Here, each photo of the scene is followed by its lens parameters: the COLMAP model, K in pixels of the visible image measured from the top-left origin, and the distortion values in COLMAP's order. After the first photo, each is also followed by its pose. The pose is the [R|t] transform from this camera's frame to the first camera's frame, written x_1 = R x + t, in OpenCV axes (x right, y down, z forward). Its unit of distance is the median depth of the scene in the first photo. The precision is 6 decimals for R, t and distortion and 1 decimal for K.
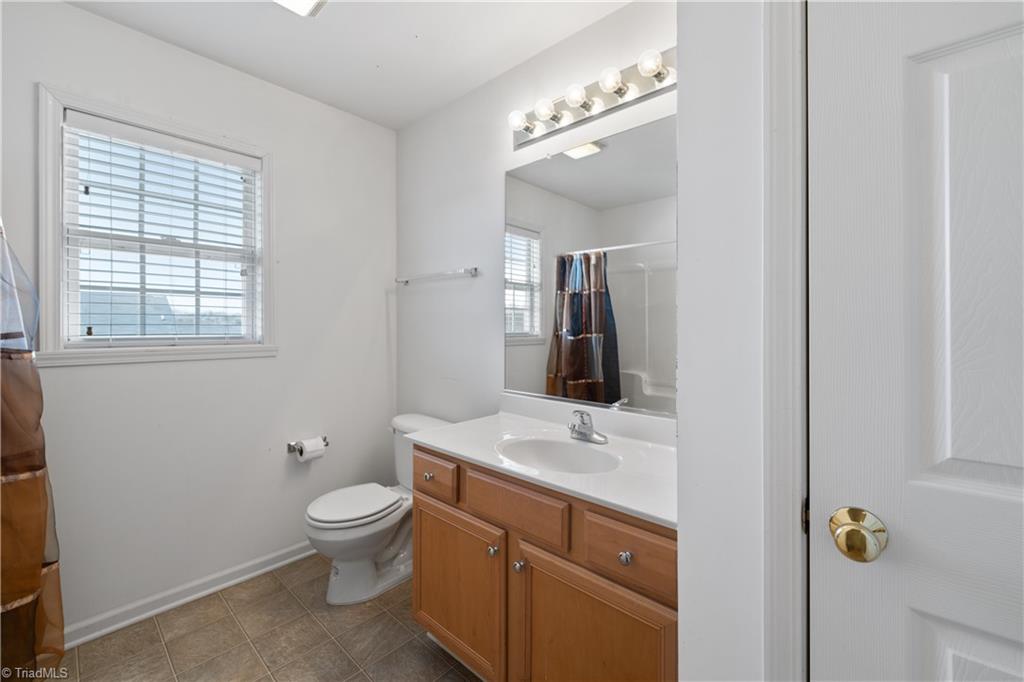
lens RADIAL K [[390.2, 0, 508.8], [0, 390.2, 326.6], [0, 0, 1]] dist [-0.001576, -0.000075]
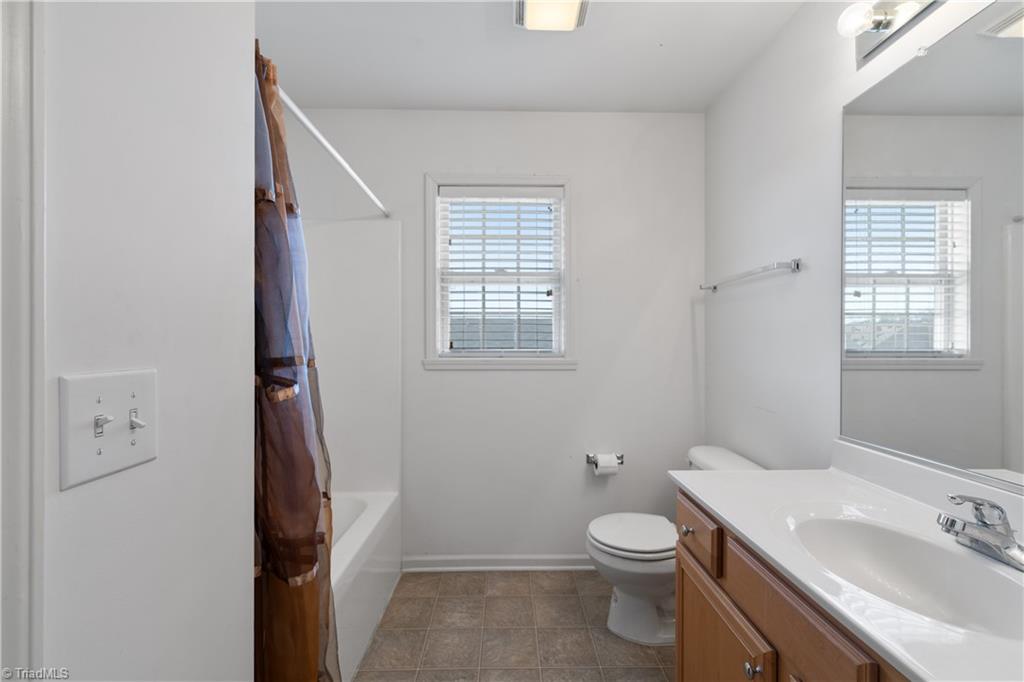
lens RADIAL K [[415.5, 0, 515.1], [0, 415.5, 343.8], [0, 0, 1]] dist [0.002337, -0.000153]
pose [[0.717015, 0.002775, -0.697052, 0.086262], [0.001243, 0.999985, 0.005260, -0.000194], [0.697057, -0.004638, 0.717001, 0.098070]]
